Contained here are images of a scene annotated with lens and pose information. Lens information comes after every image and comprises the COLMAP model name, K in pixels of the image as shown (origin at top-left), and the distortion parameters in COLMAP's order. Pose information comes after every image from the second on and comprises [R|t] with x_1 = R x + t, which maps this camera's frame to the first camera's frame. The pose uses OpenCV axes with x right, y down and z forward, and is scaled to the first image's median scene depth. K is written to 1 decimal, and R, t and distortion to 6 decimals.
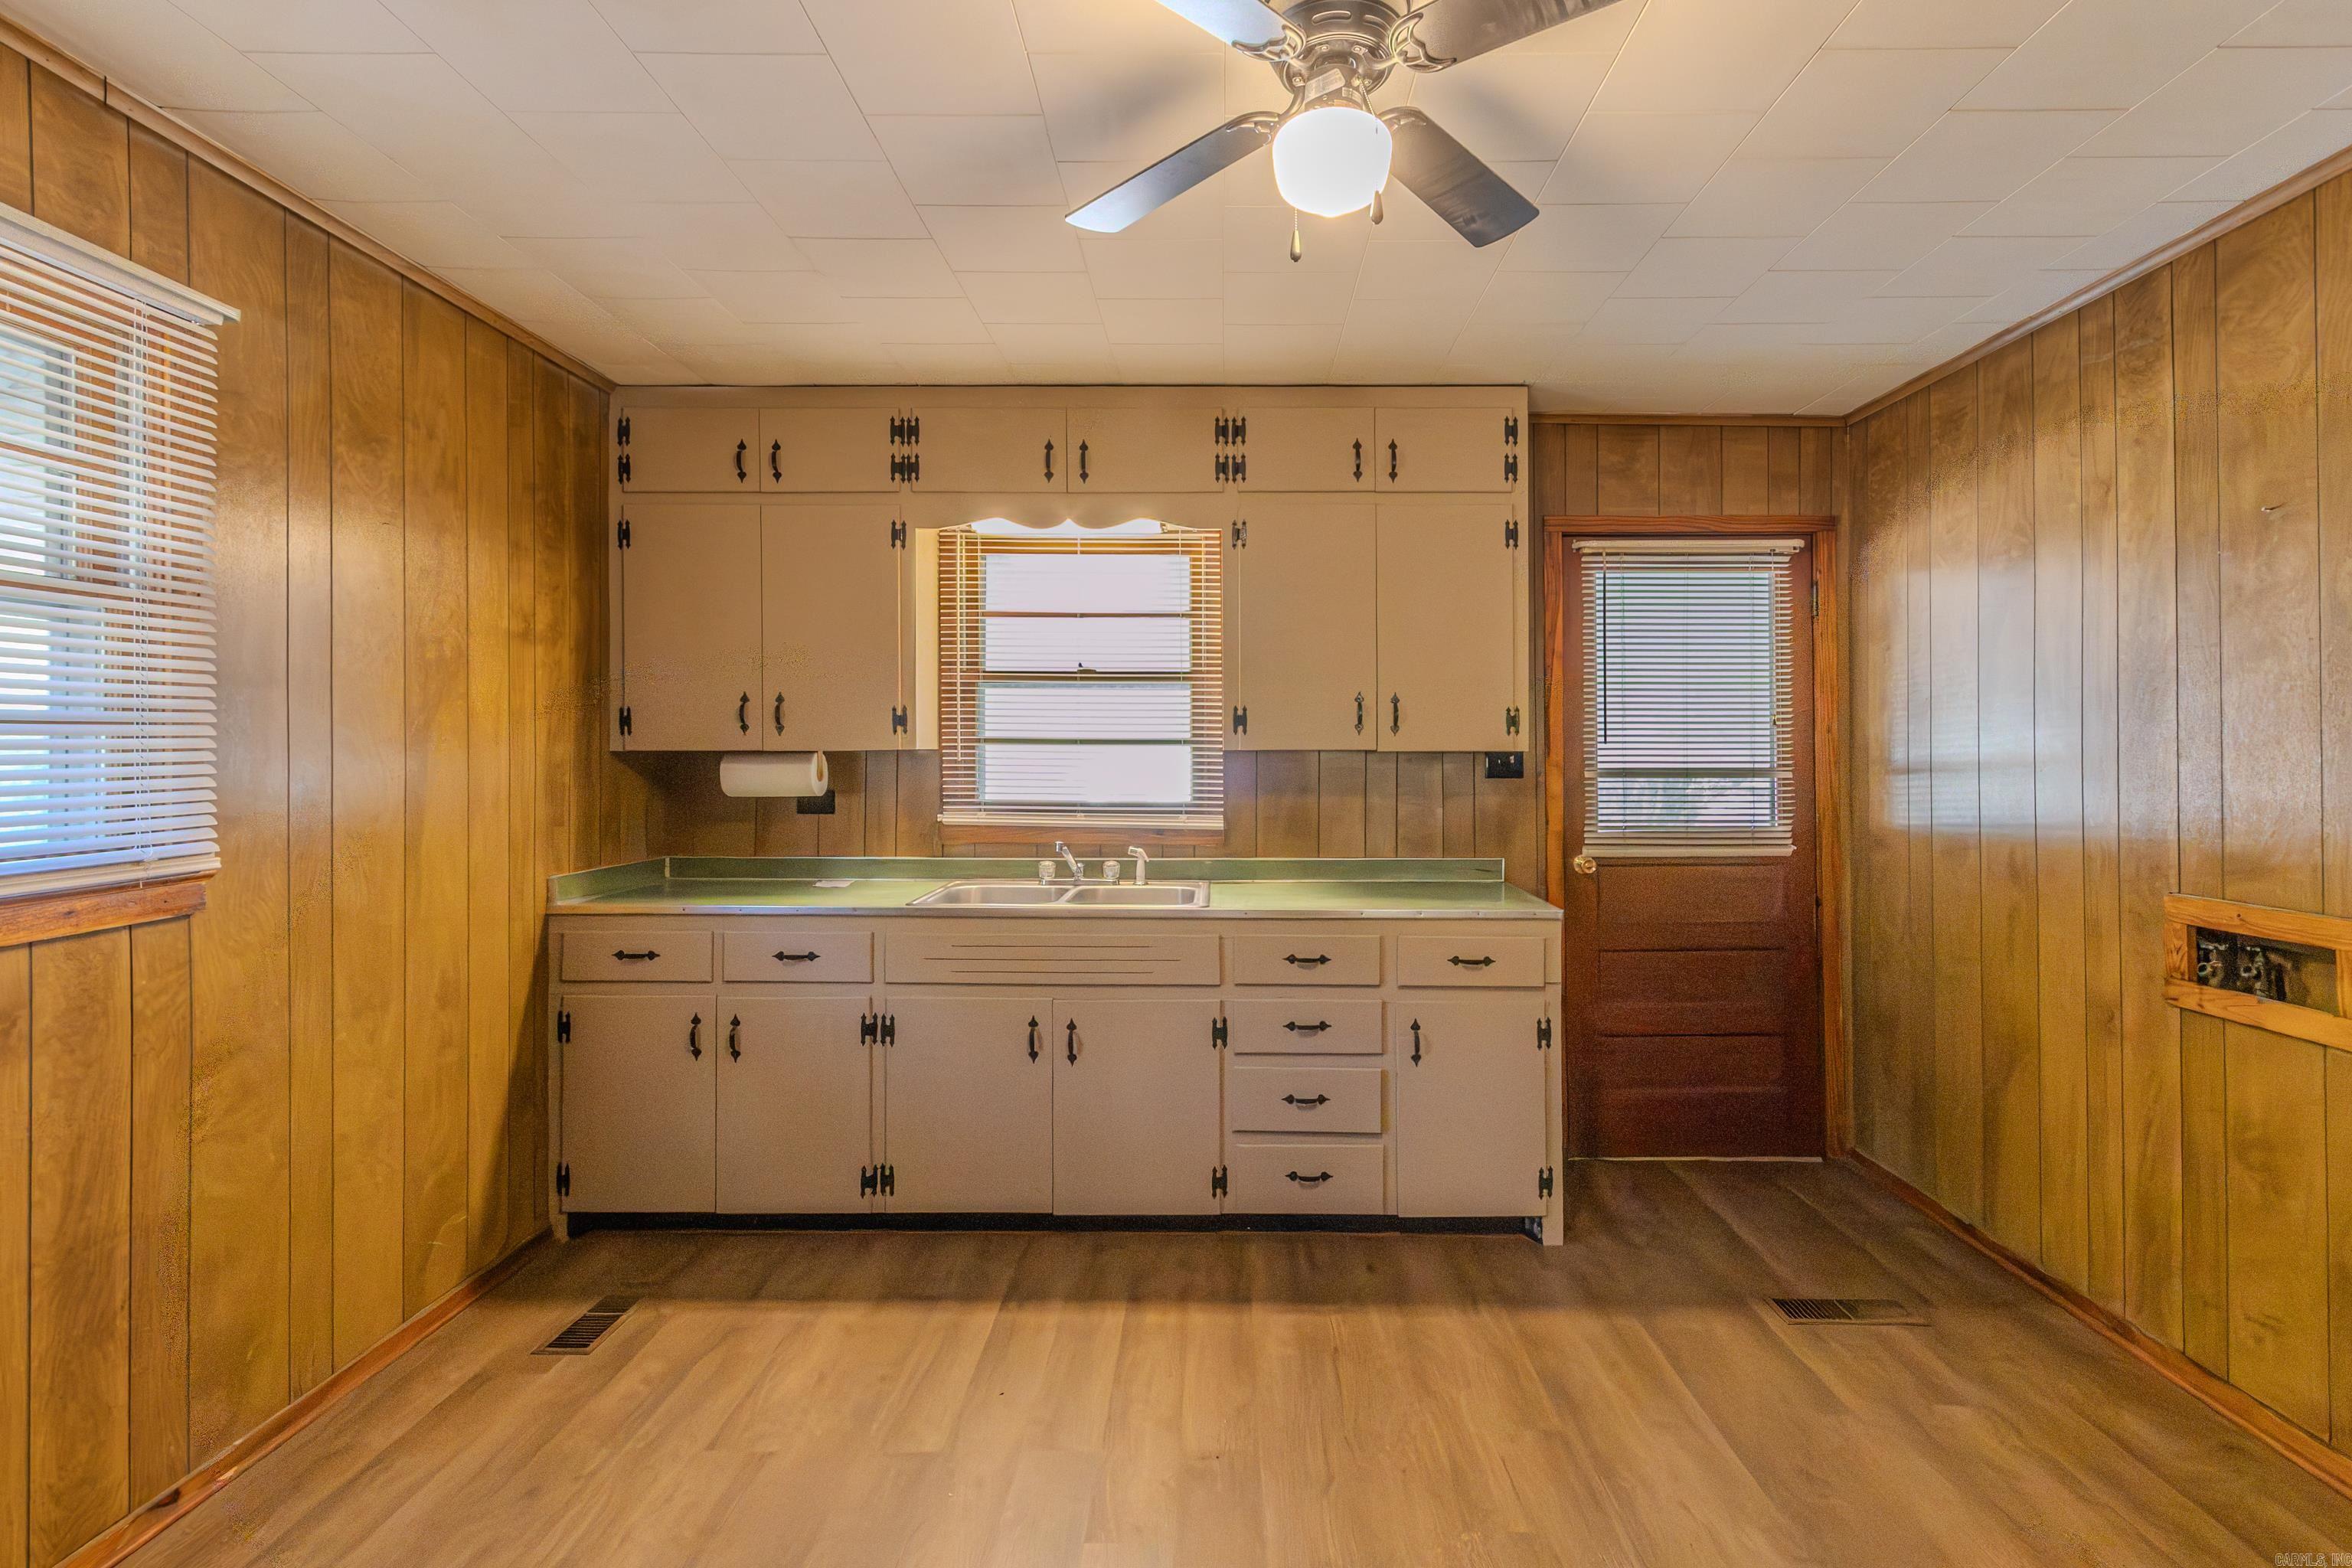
lens RADIAL K [[1092.1, 0, 1188.7], [0, 1092.1, 750.1], [0, 0, 1]] dist [0.002492, -0.000750]
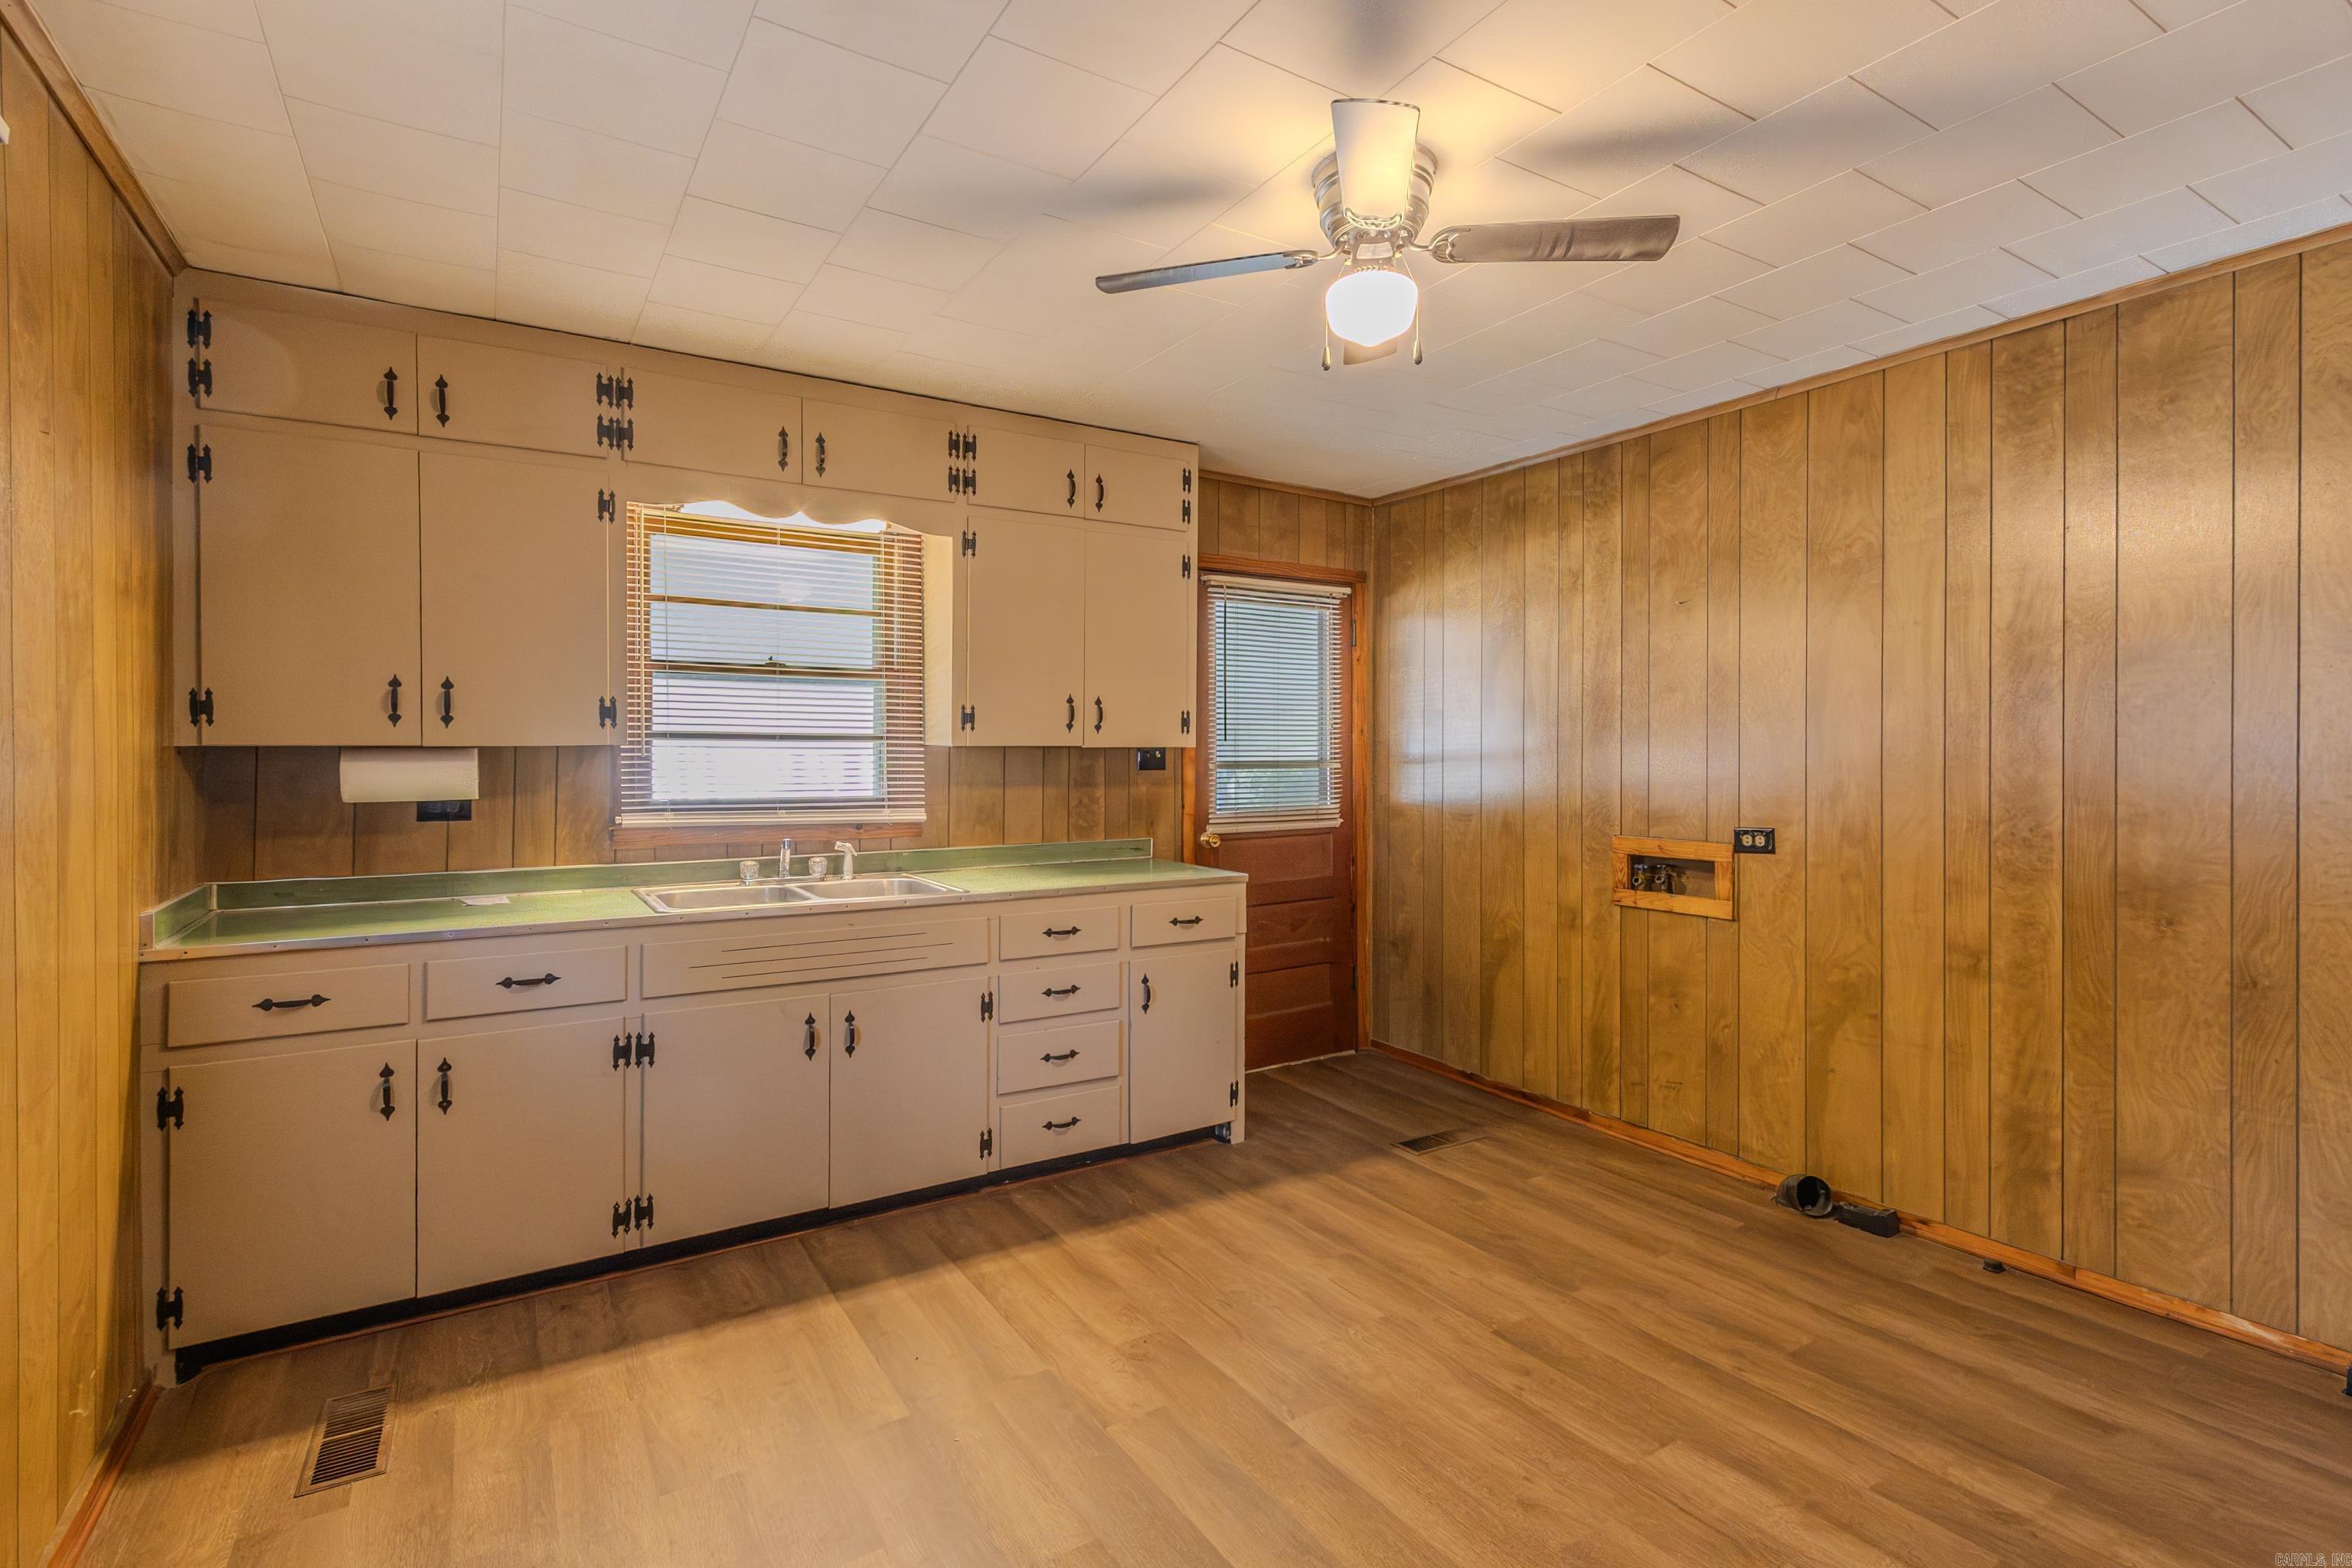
lens RADIAL K [[1108.7, 0, 1111.4], [0, 1108.7, 763.3], [0, 0, 1]] dist [0.001220, -0.001351]
pose [[0.851854, -0.006583, 0.523738, -0.427718], [-0.000649, 0.999907, 0.013623, 0.002186], [-0.523779, -0.011945, 0.851770, 0.001202]]
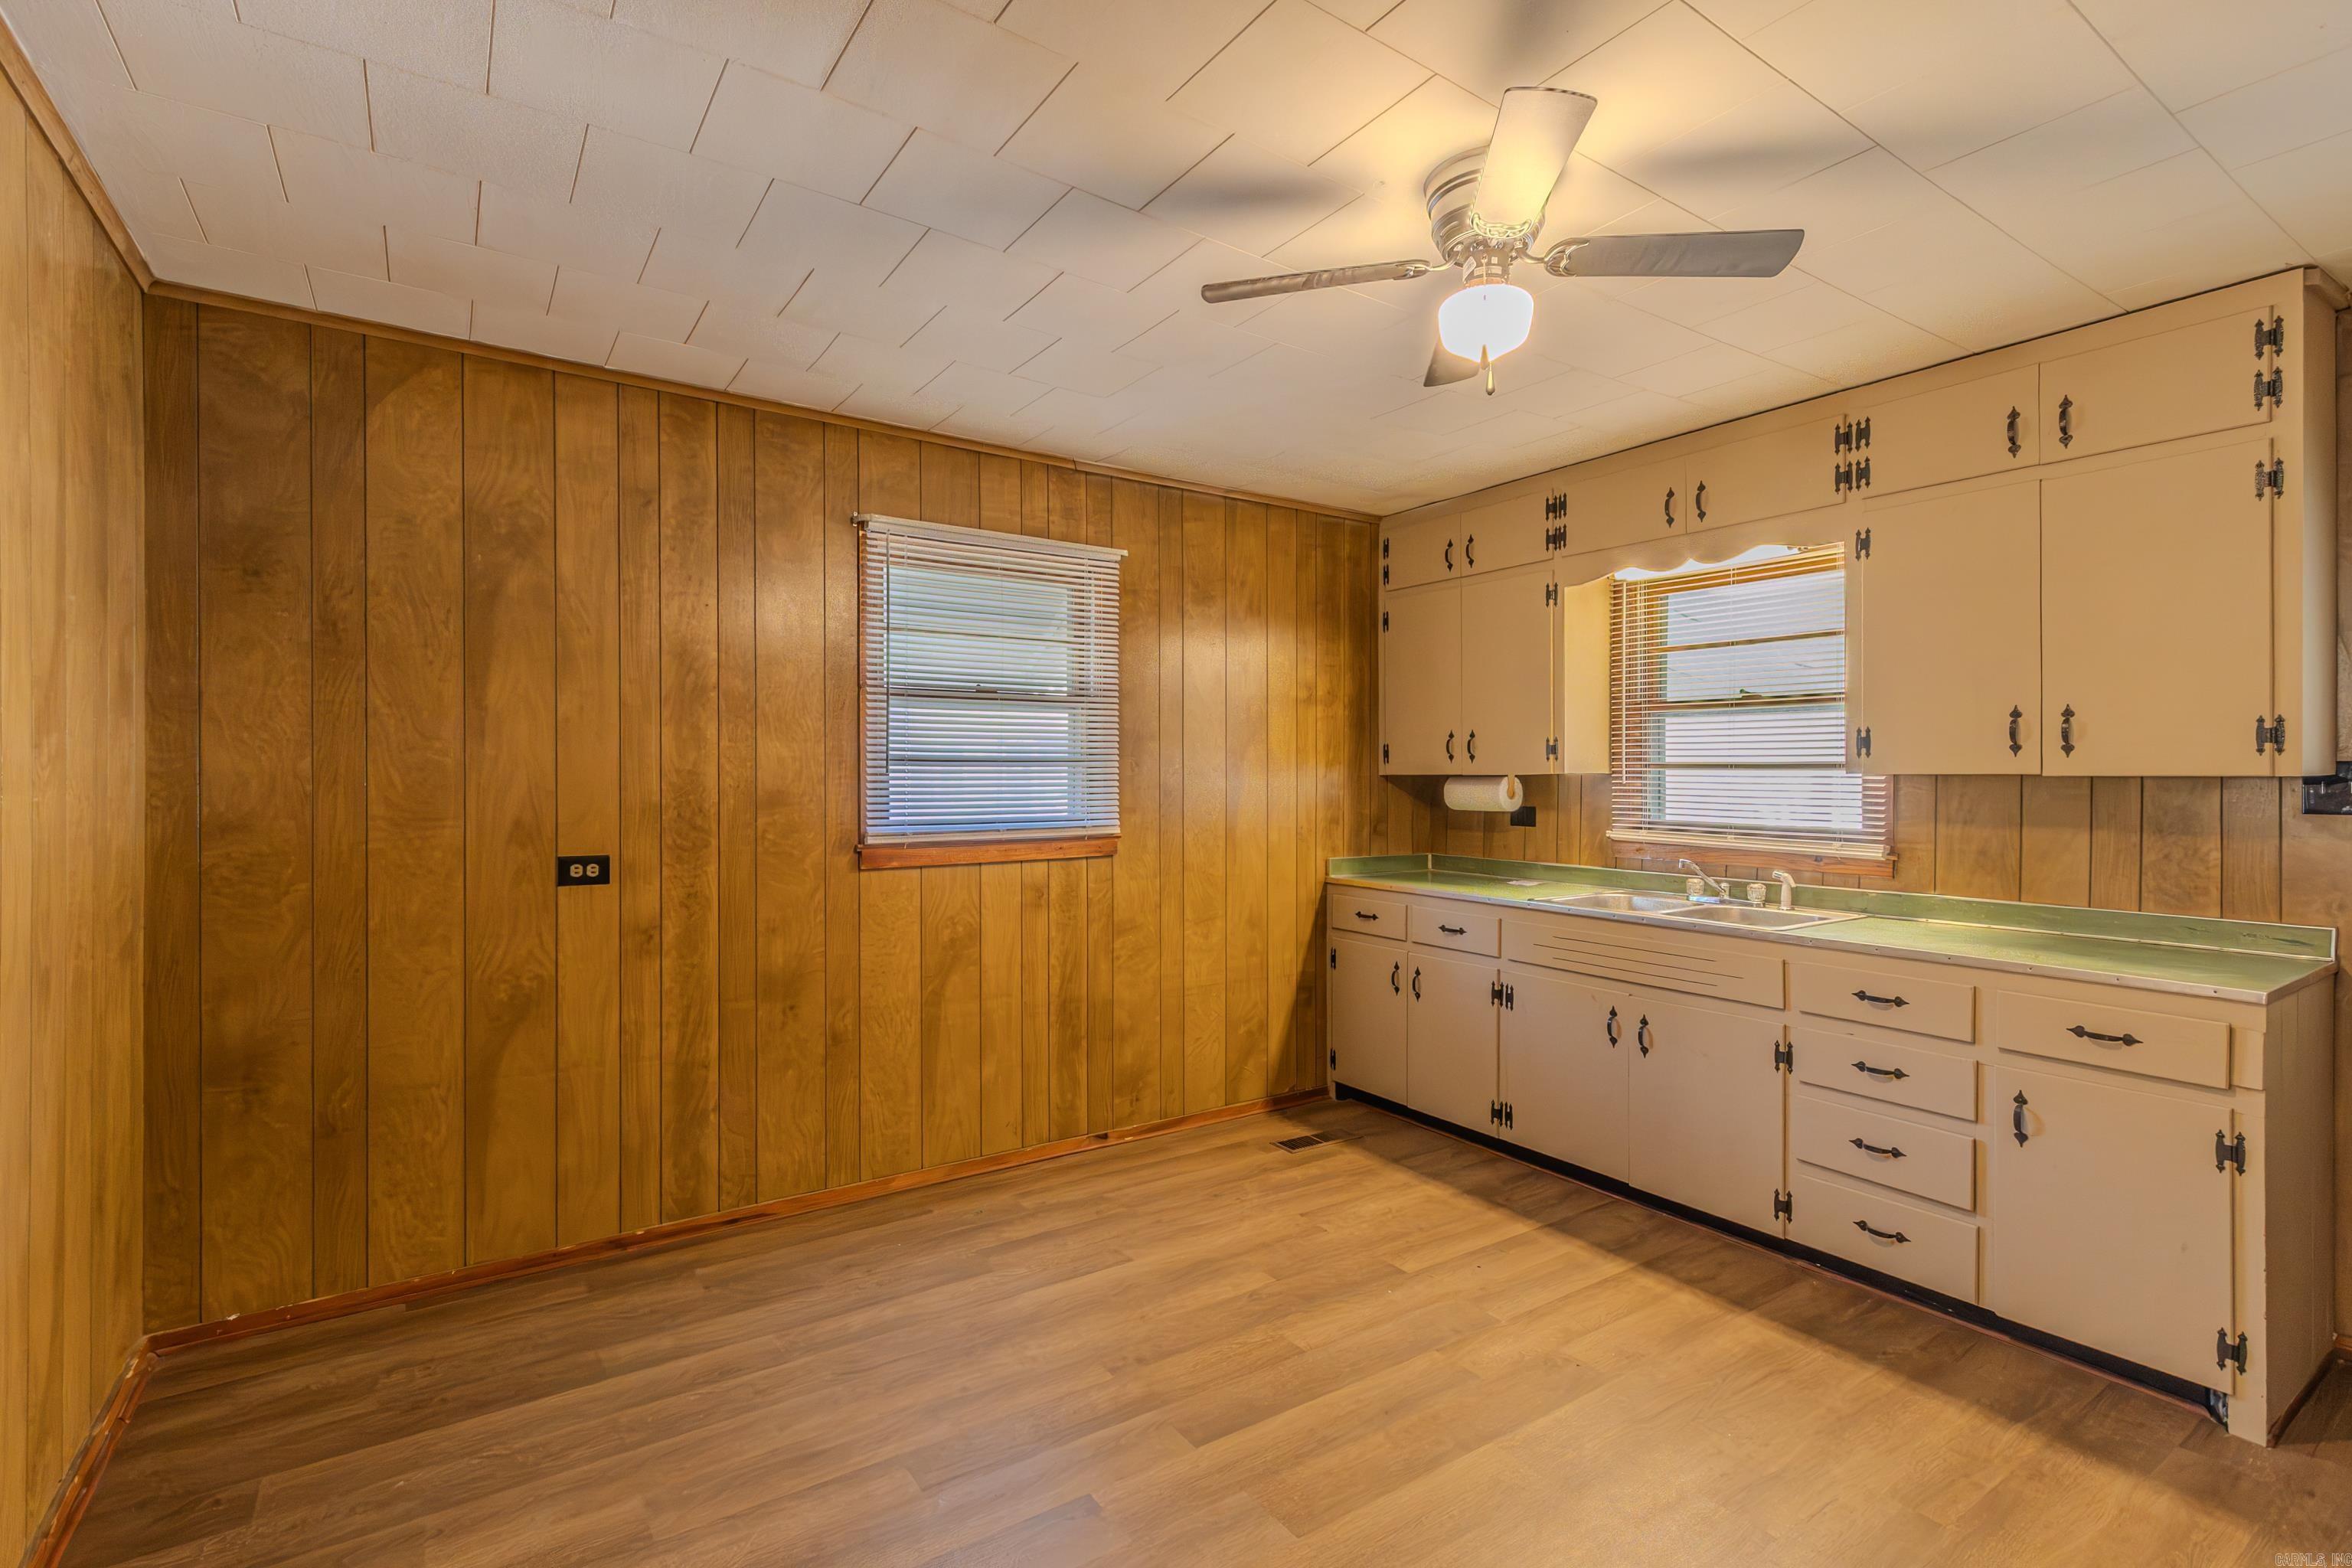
lens RADIAL K [[1028.5, 0, 1124.5], [0, 1028.5, 796.2], [0, 0, 1]] dist [-0.000605, -0.001104]
pose [[0.549900, 0.018215, -0.835032, 0.463850], [-0.000352, 0.999767, 0.021577, -0.000167], [0.835231, -0.011571, 0.549778, -0.018030]]
